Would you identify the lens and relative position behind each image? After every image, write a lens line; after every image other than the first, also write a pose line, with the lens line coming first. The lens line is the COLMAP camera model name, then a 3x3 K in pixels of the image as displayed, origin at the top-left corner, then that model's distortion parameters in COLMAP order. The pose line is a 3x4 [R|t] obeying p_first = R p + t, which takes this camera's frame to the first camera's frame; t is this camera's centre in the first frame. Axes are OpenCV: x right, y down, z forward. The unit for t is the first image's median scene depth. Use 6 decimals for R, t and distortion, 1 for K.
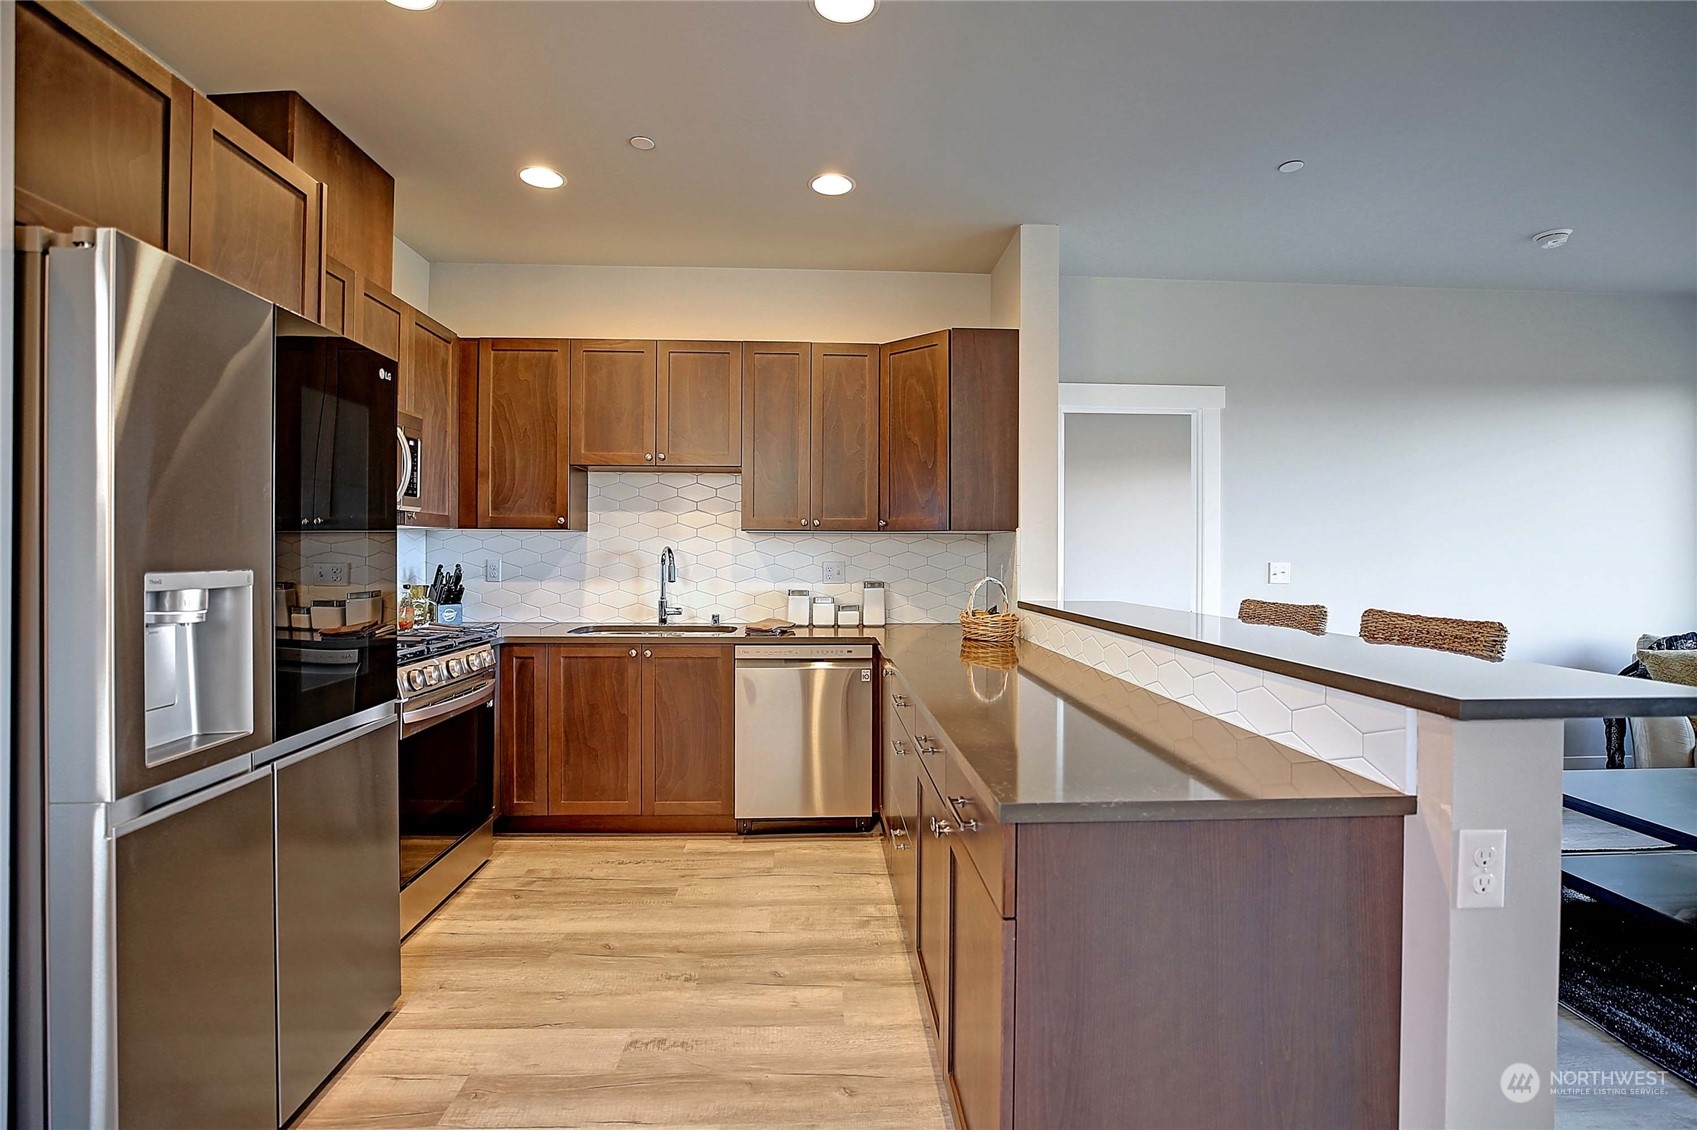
lens RADIAL K [[793.5, 0, 852.9], [0, 793.5, 550.9], [0, 0, 1]] dist [-0.024692, 0.000237]
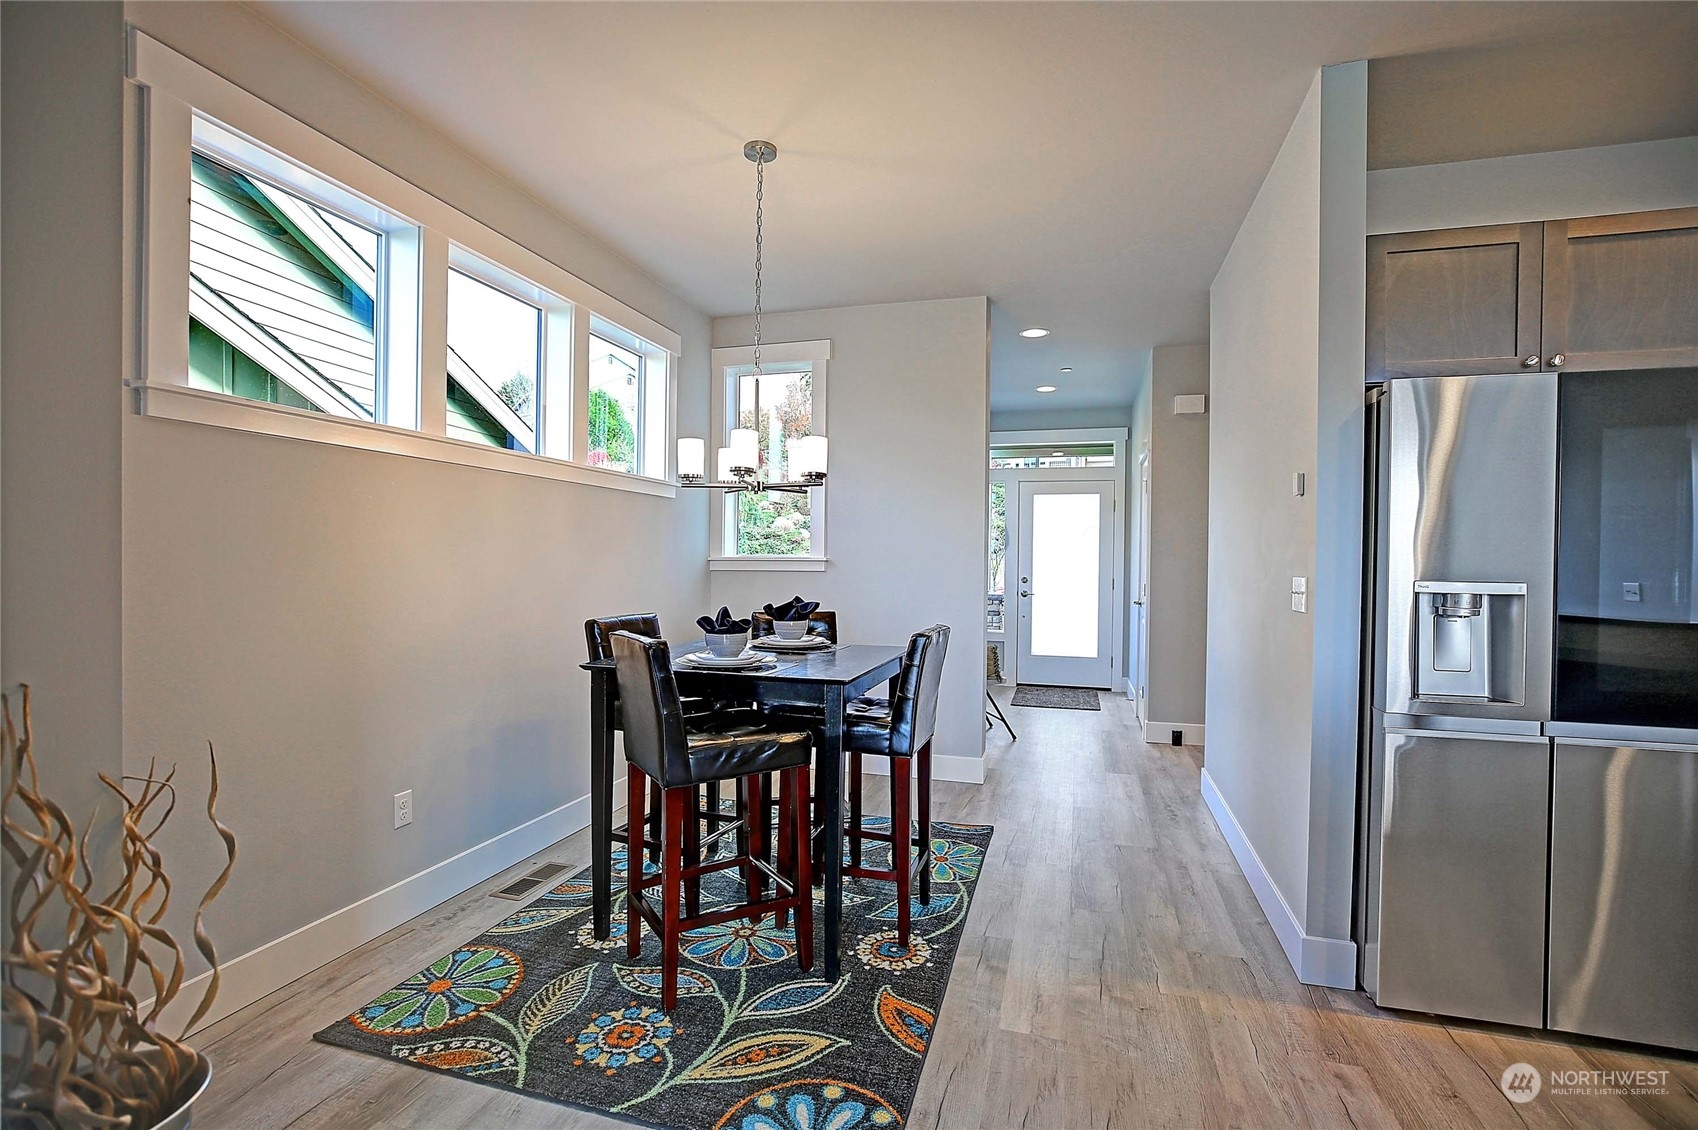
lens RADIAL K [[777.8, 0, 855.8], [0, 777.8, 567.1], [0, 0, 1]] dist [-0.032782, 0.013505]
pose [[-0.322365, 0.003024, -0.946611, 0.351262], [-0.011204, 0.999913, 0.007010, 0.000396], [0.946549, 0.012865, -0.322303, 0.139867]]
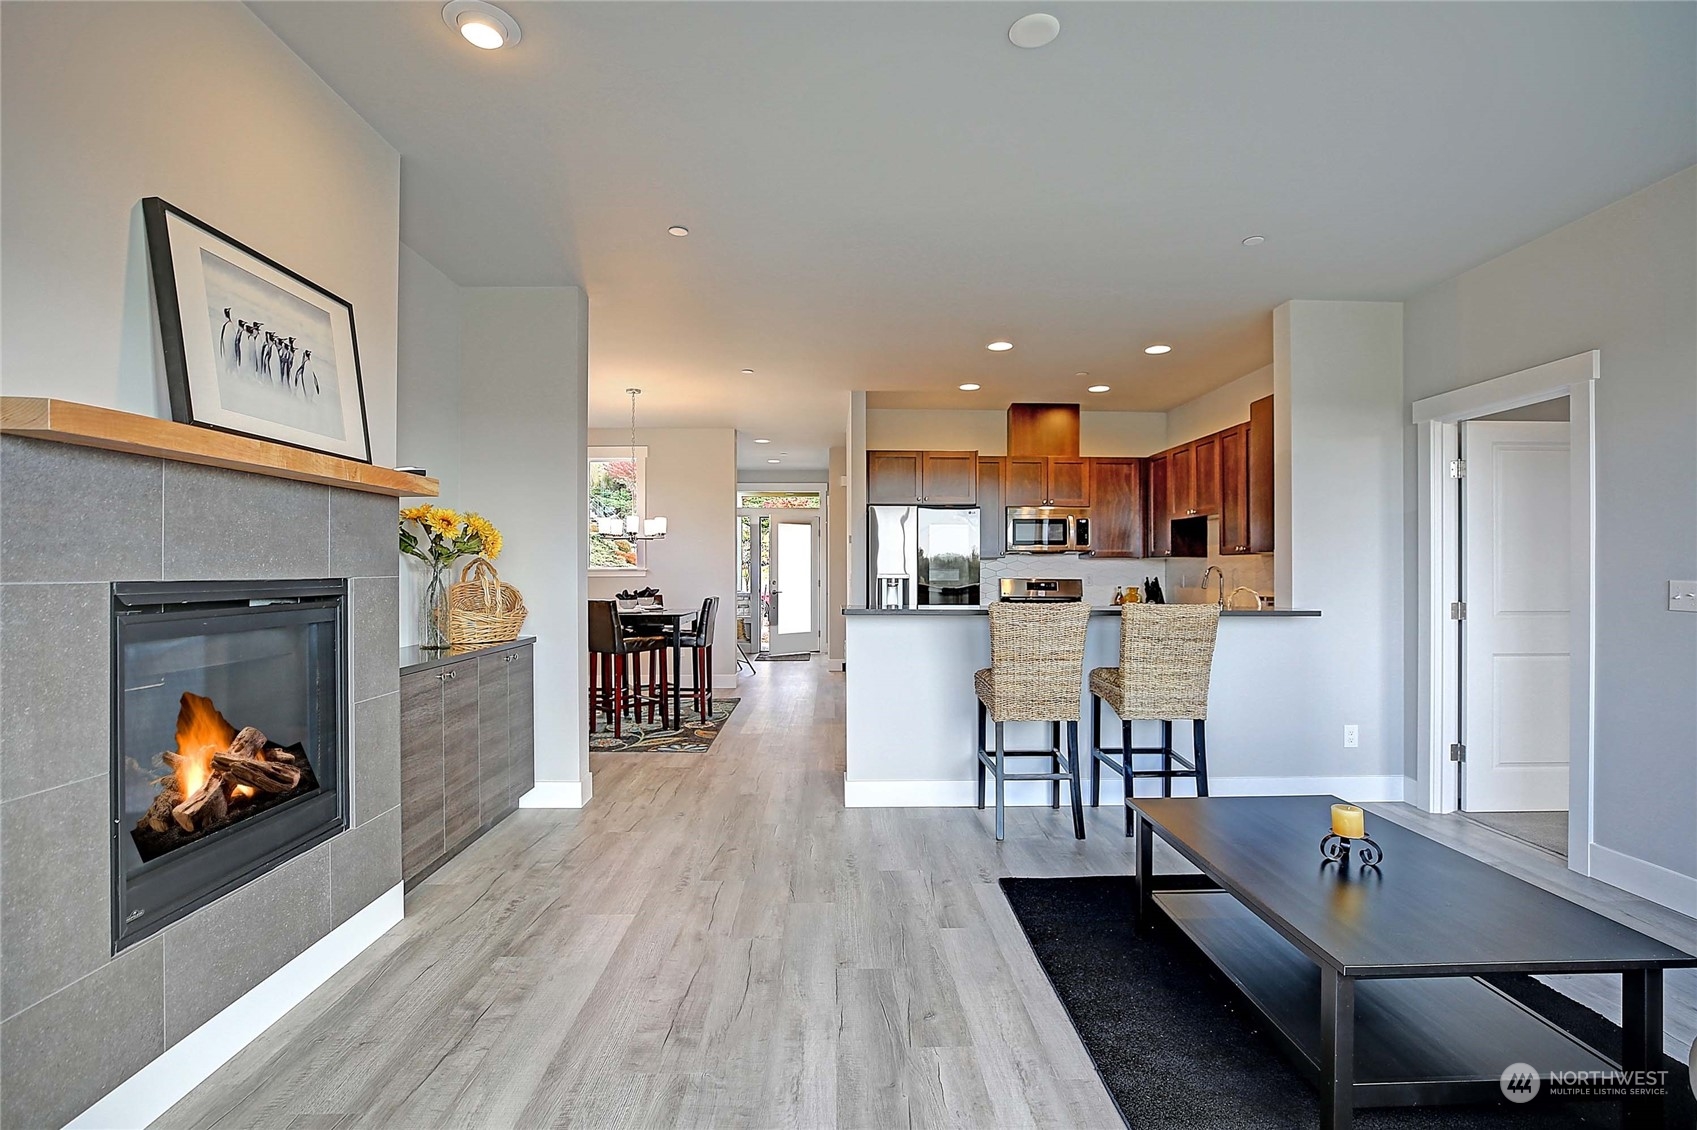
lens RADIAL K [[783.1, 0, 848.5], [0, 783.1, 565.0], [0, 0, 1]] dist [-0.039500, 0.013733]
pose [[-0.031345, -0.008745, -0.999470, 1.396824], [0.001198, 0.999961, -0.008787, 0.004816], [0.999508, -0.001472, -0.031333, 0.337140]]
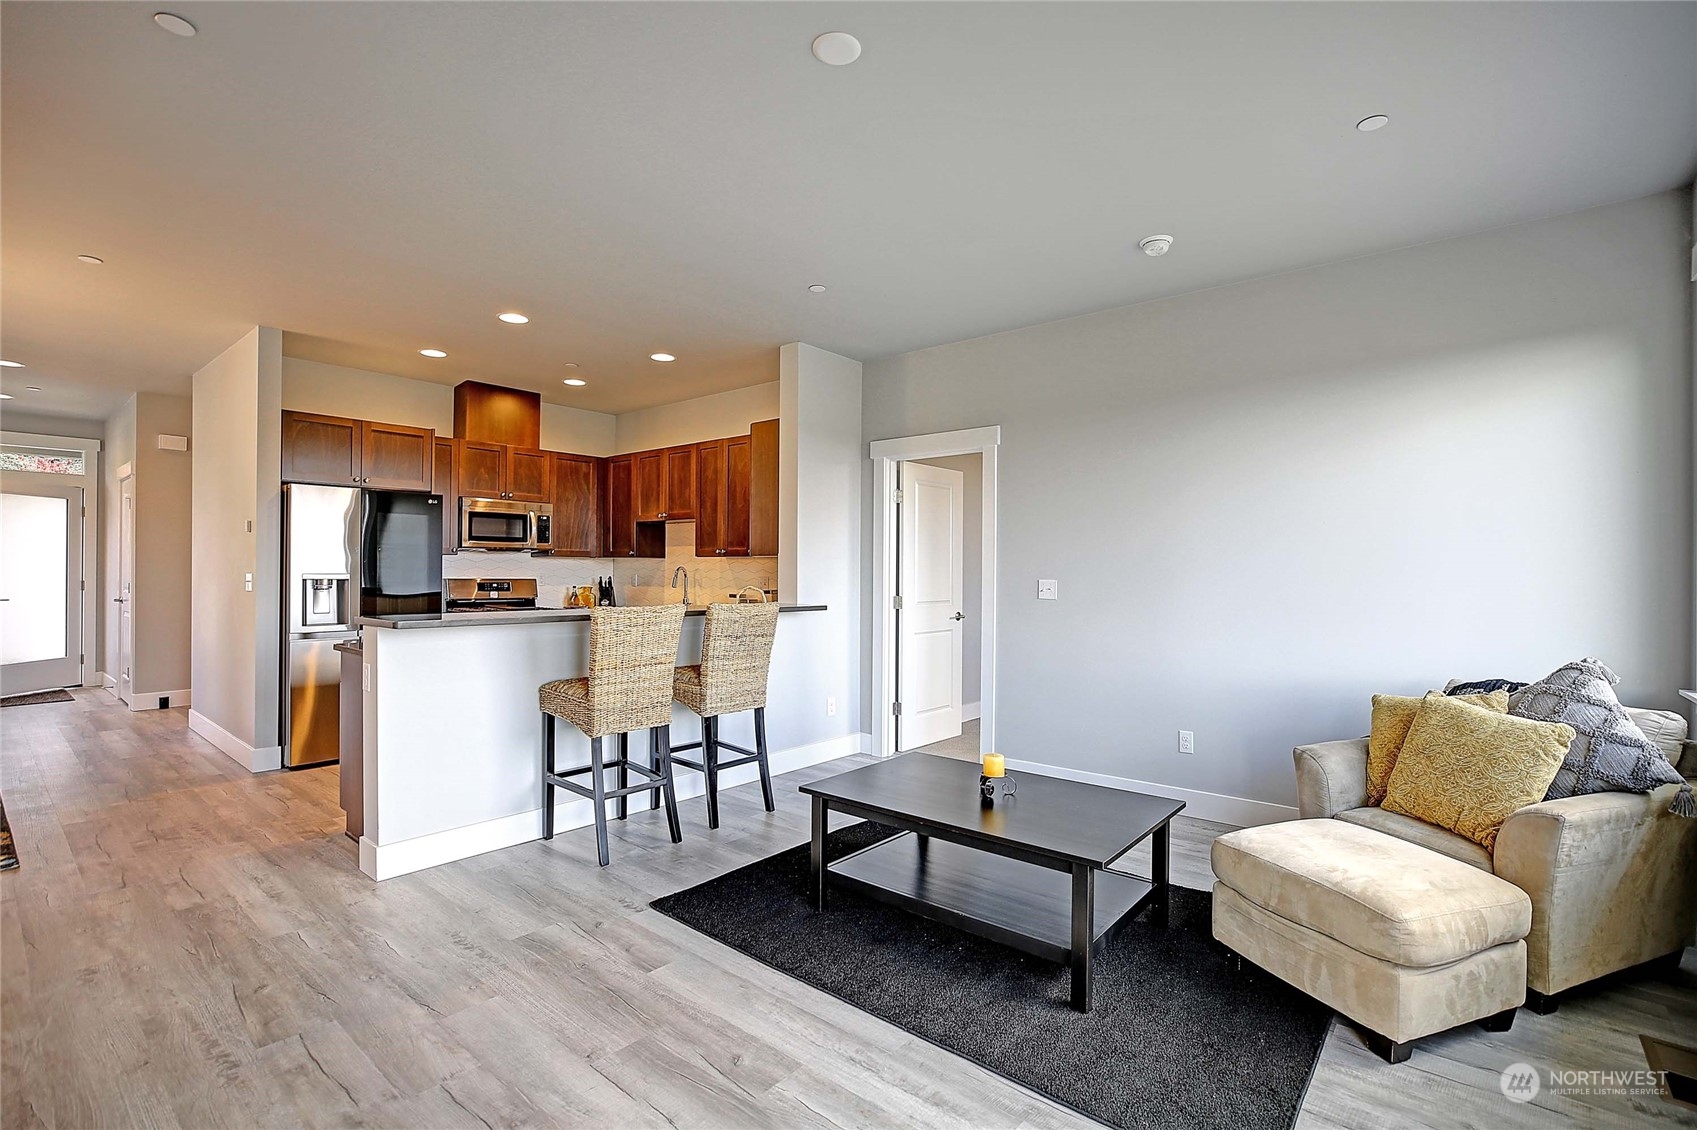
lens RADIAL K [[777.3, 0, 855.3], [0, 777.3, 567.1], [0, 0, 1]] dist [-0.032782, 0.013505]
pose [[0.730045, 0.000021, -0.683399, 1.231633], [-0.003448, 0.999987, -0.003653, -0.000030], [0.683390, 0.005023, 0.730036, 0.043794]]
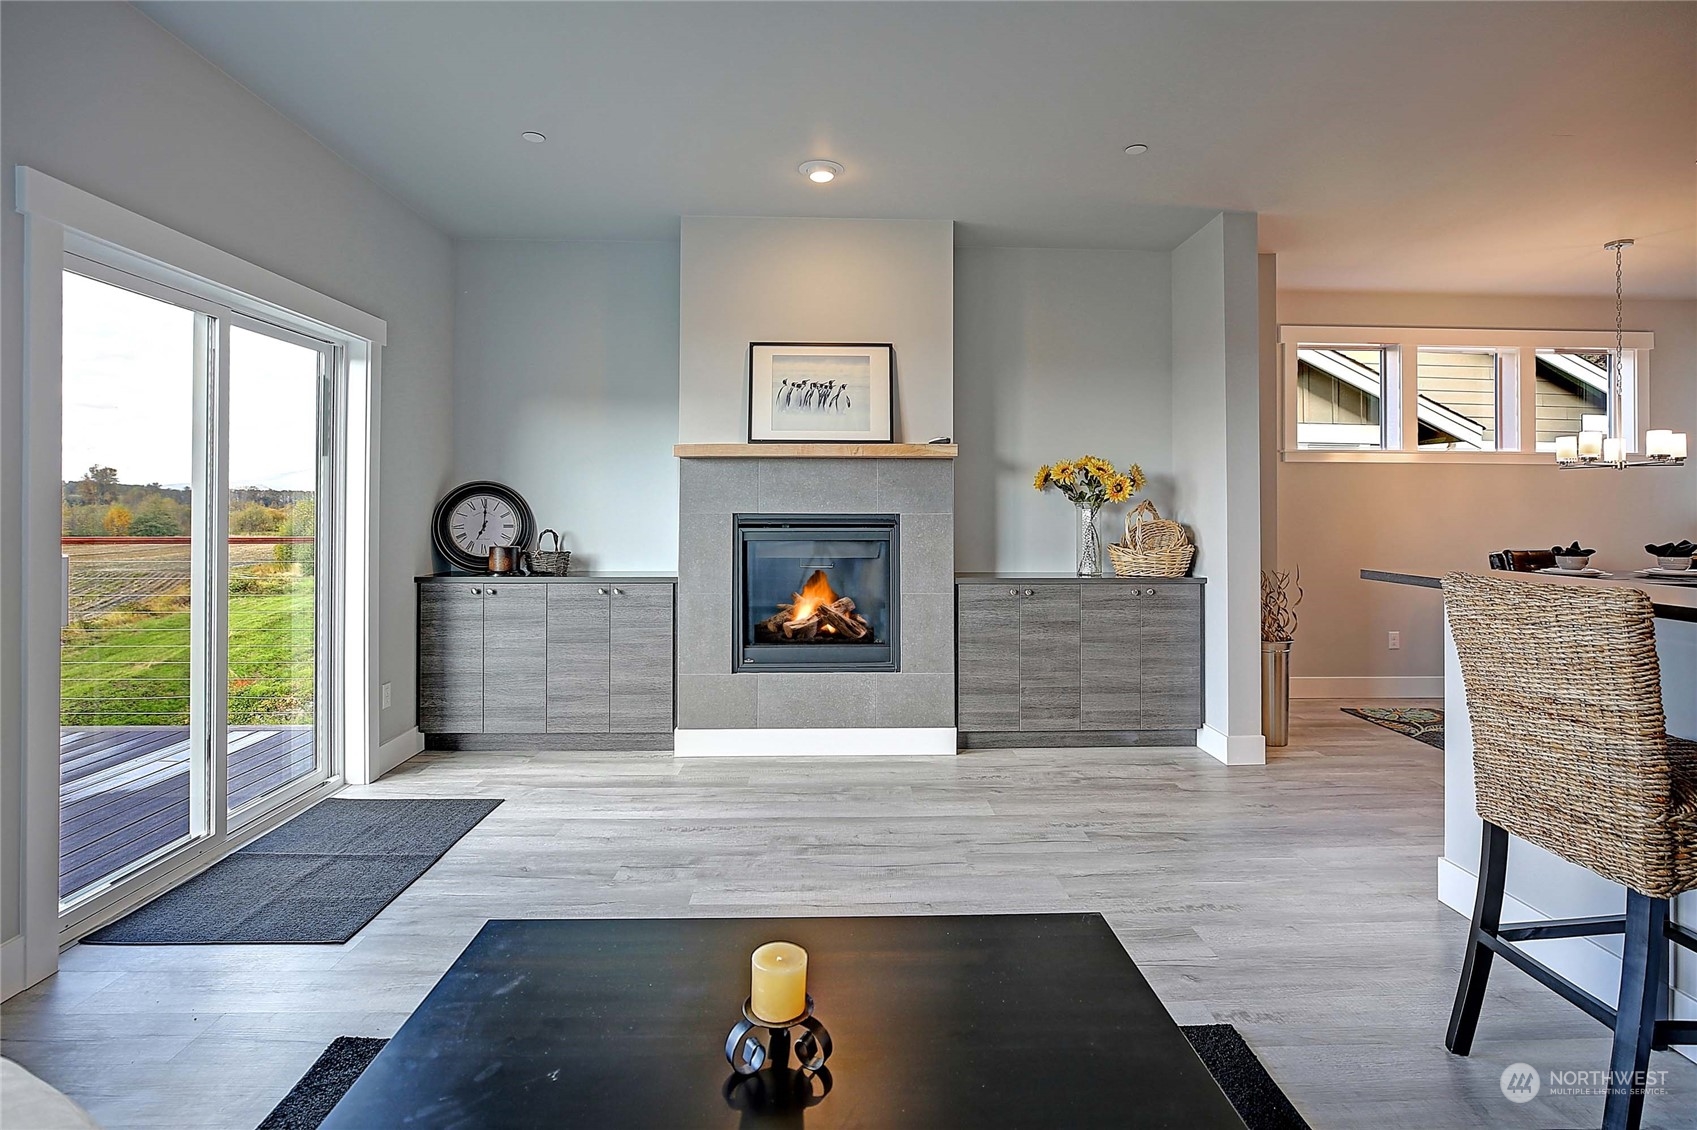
lens RADIAL K [[800.0, 0, 853.8], [0, 800.0, 504.6], [0, 0, 1]] dist [-0.022903, 0.000127]
pose [[-0.999850, -0.007335, 0.015691, 0.785274], [-0.007499, 0.999918, -0.010410, 0.008340], [-0.015614, -0.010527, -0.999823, 0.988933]]
